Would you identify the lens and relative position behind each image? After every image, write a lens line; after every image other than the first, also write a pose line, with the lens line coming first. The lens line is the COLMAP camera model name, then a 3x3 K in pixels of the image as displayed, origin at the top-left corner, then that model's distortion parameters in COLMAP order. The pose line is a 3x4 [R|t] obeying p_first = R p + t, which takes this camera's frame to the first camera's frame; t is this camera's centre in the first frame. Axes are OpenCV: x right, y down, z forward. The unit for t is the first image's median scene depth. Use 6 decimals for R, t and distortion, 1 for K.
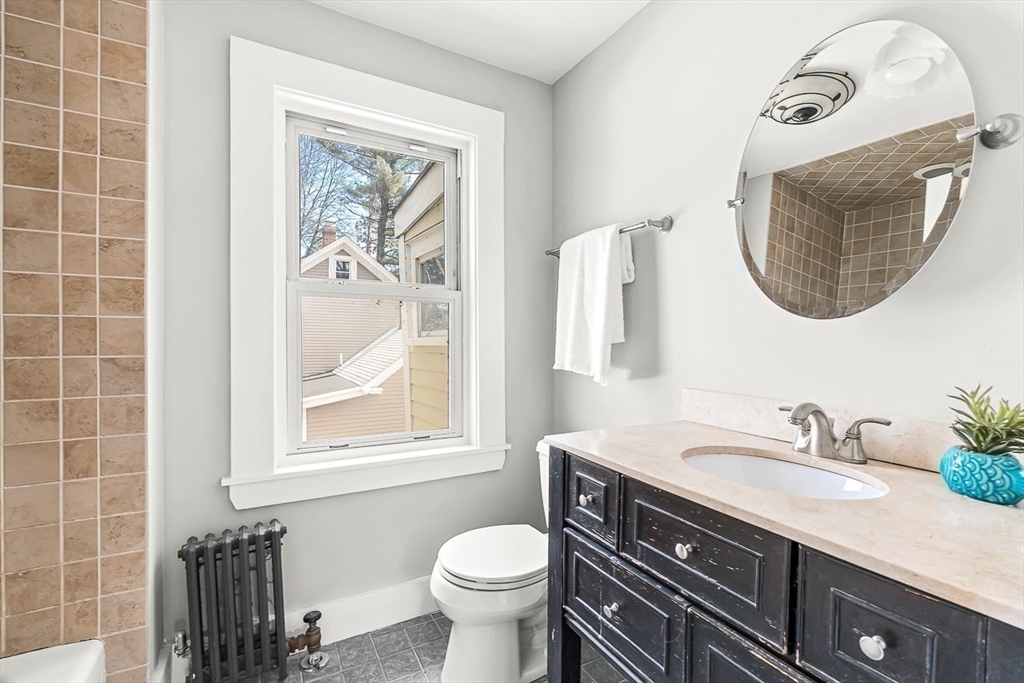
lens RADIAL K [[455.9, 0, 512.2], [0, 455.9, 341.6], [0, 0, 1]] dist [0.000419, 0.000170]
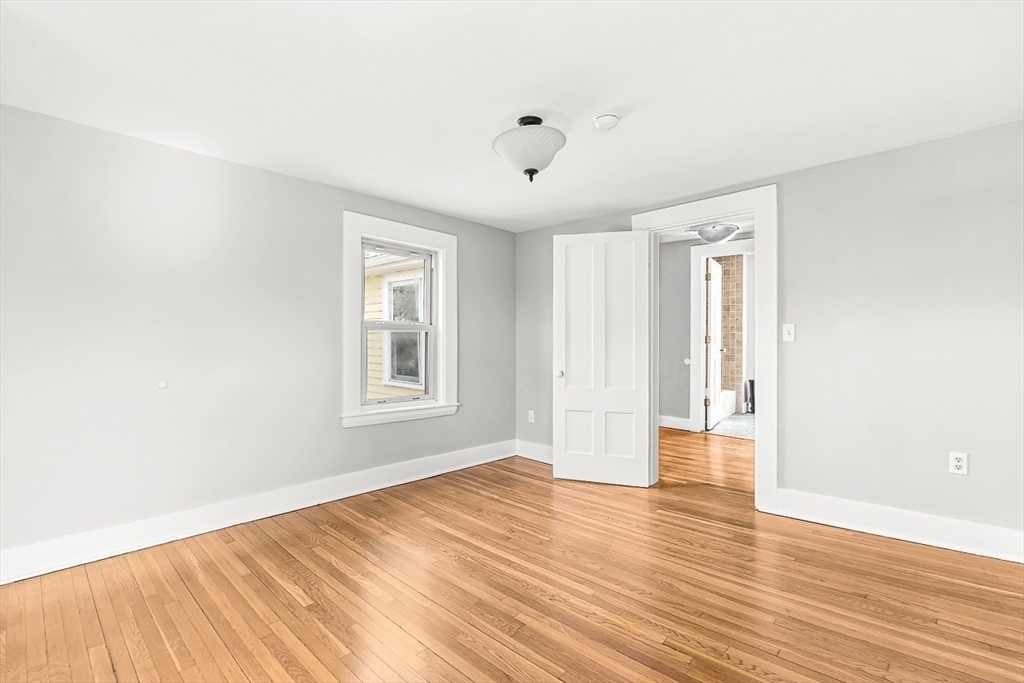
lens RADIAL K [[455.9, 0, 512.4], [0, 455.9, 341.7], [0, 0, 1]] dist [0.000419, 0.000170]
pose [[0.305778, -0.007195, -0.952076, 3.539610], [-0.015738, 0.999797, -0.012610, 0.166248], [0.951973, 0.018840, 0.305602, -3.274075]]
